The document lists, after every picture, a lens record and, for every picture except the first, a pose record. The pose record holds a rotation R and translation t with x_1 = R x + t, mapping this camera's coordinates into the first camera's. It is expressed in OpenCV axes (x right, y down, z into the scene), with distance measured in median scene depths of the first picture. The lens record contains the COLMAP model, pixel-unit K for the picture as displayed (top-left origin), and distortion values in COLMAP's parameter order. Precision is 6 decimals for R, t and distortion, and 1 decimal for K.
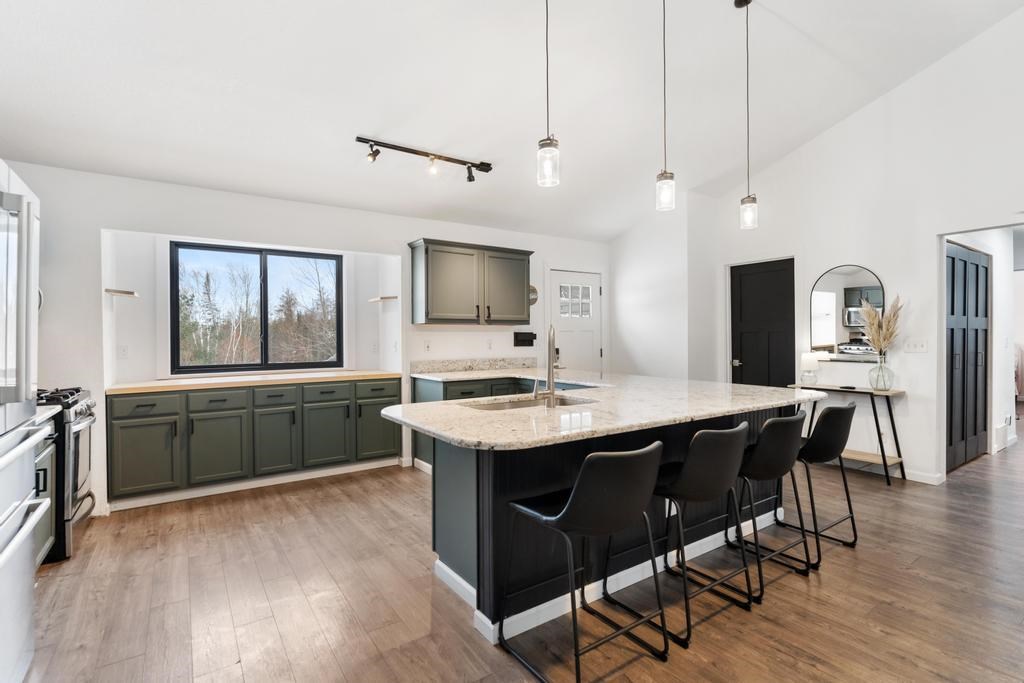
lens RADIAL K [[497.6, 0, 507.7], [0, 497.6, 336.4], [0, 0, 1]] dist [0.012558, 0.000078]
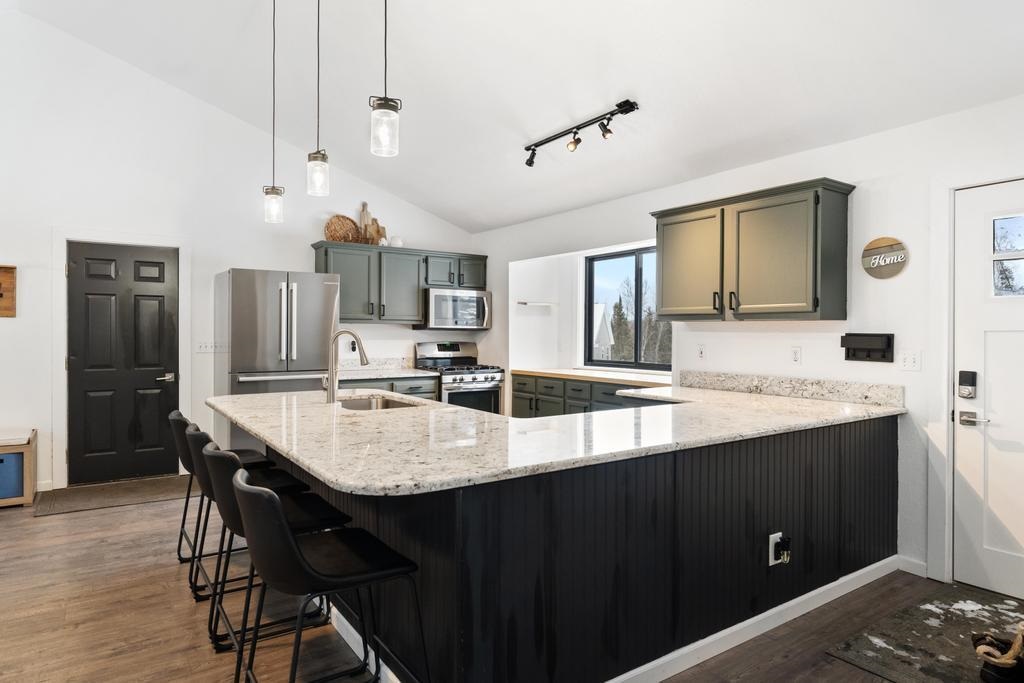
lens RADIAL K [[613.0, 0, 505.7], [0, 613.0, 337.8], [0, 0, 1]] dist [-0.004943, 0.001128]
pose [[-0.007167, 0.015405, -0.999856, 0.795328], [-0.006817, 0.999857, 0.015454, -0.013450], [0.999951, 0.006926, -0.007061, 0.772830]]
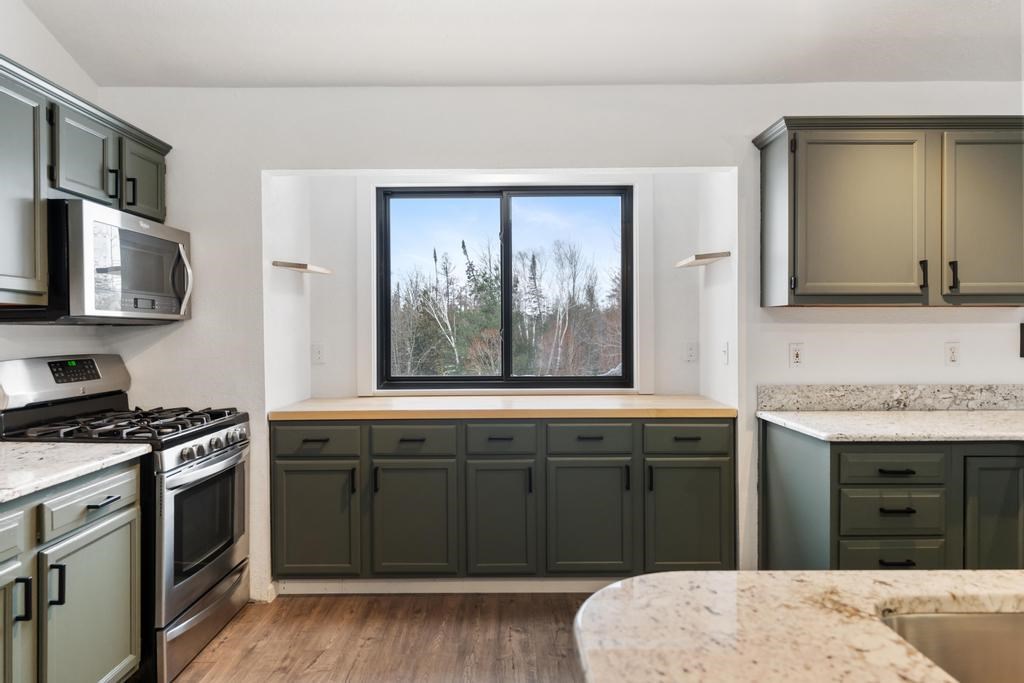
lens RADIAL K [[664.3, 0, 498.6], [0, 664.3, 333.9], [0, 0, 1]] dist [-0.002245, 0.001954]
pose [[0.824237, 0.006468, -0.566208, -0.040048], [-0.001439, 0.999955, 0.009328, -0.005127], [0.566243, -0.006874, 0.824210, 0.346773]]
